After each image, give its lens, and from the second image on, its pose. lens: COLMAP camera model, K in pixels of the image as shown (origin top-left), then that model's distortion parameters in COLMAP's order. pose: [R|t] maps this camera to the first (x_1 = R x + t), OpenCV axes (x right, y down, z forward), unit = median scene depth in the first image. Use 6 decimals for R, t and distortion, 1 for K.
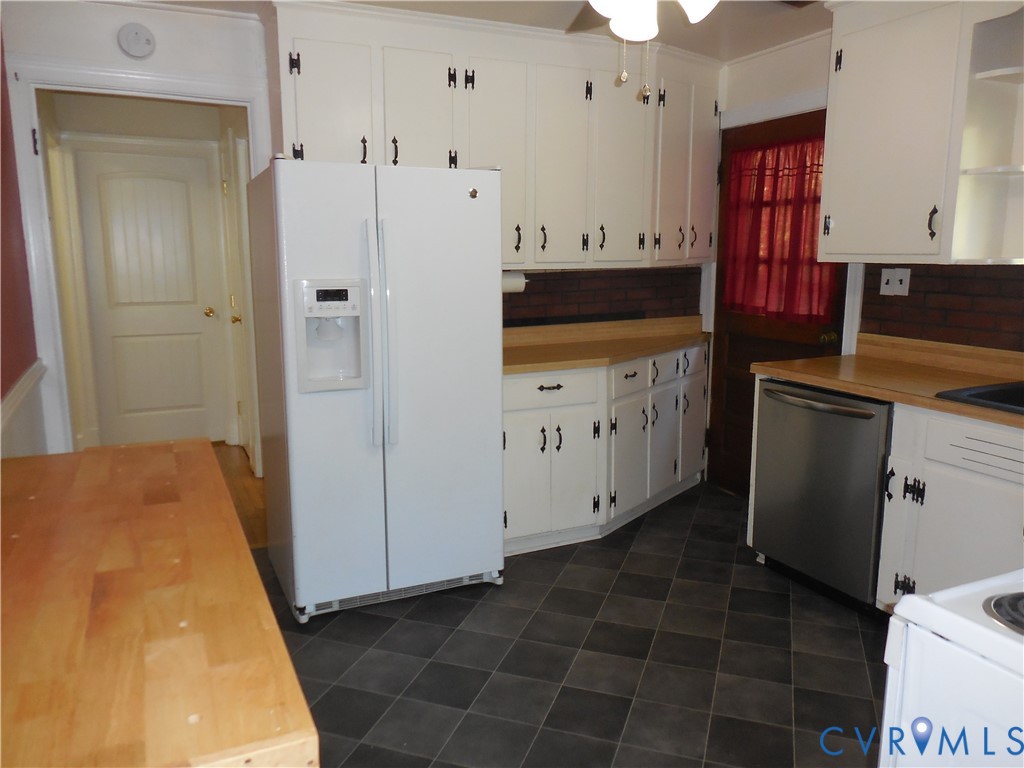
lens RADIAL K [[764.5, 0, 508.5], [0, 764.5, 380.8], [0, 0, 1]] dist [-0.010879, -0.004432]
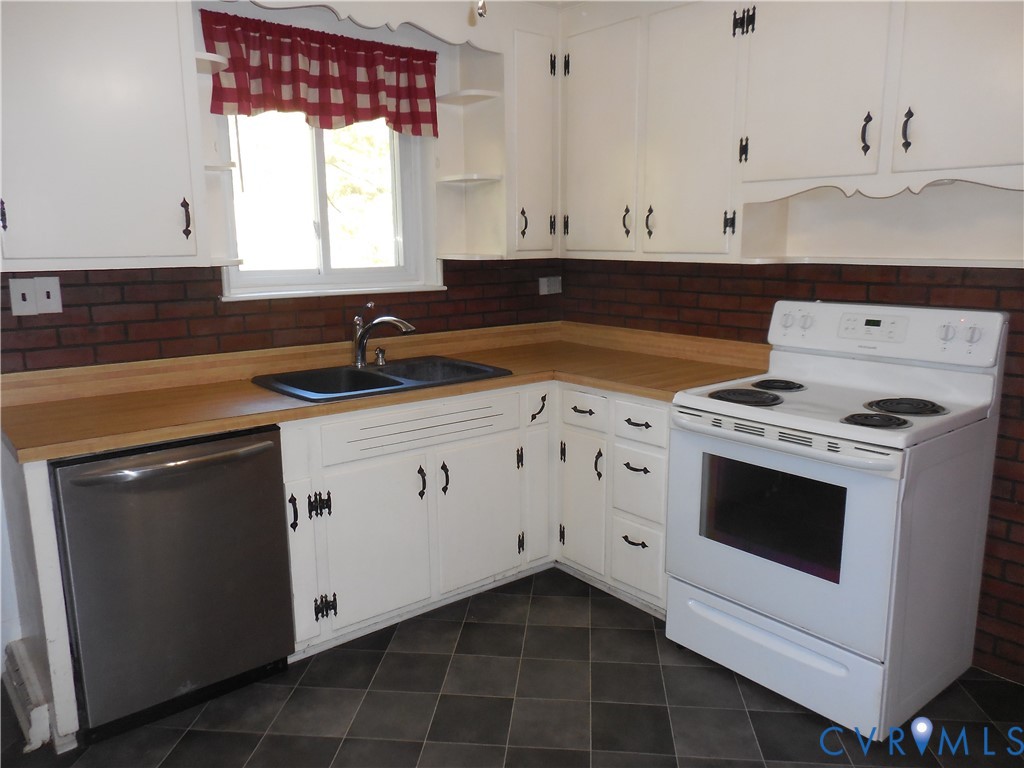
lens RADIAL K [[764.5, 0, 509.5], [0, 764.5, 392.0], [0, 0, 1]] dist [-0.010879, -0.004432]
pose [[-0.229205, -0.173256, 0.957835, -0.332465], [0.180837, 0.959321, 0.216798, -0.126139], [-0.956433, 0.222903, -0.188550, 0.777300]]
